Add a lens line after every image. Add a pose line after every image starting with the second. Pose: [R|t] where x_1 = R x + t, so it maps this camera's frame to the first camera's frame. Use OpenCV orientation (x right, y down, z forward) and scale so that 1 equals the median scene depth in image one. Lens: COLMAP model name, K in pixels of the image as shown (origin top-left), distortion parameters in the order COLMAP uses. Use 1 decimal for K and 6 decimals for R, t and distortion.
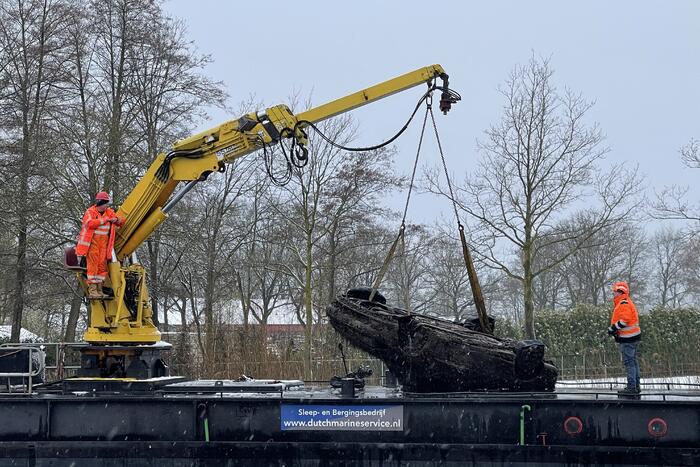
lens RADIAL K [[1559.0, 0, 350.0], [0, 1559.0, 233.5], [0, 0, 1]] dist [0.167360, 0.439880]
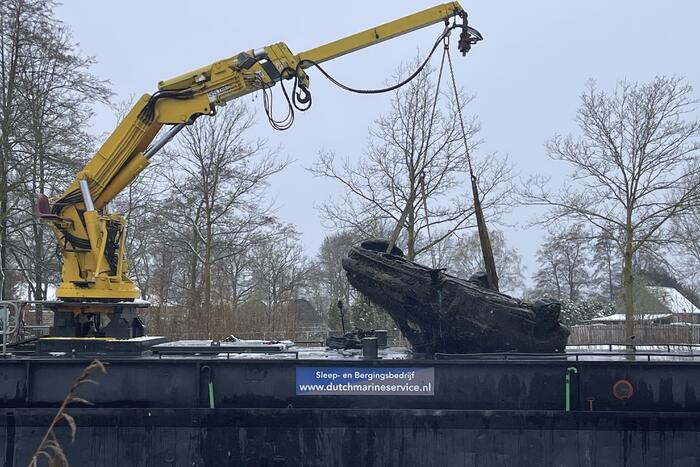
lens RADIAL K [[1274.0, 0, 350.0], [0, 1274.0, 233.5], [0, 0, 1]] dist [0.149788, -0.125831]
pose [[0.990723, 0.015149, 0.135052, -0.106338], [-0.015149, 0.999885, -0.001031, 0.031119], [-0.135052, -0.001024, 0.990838, 0.251359]]
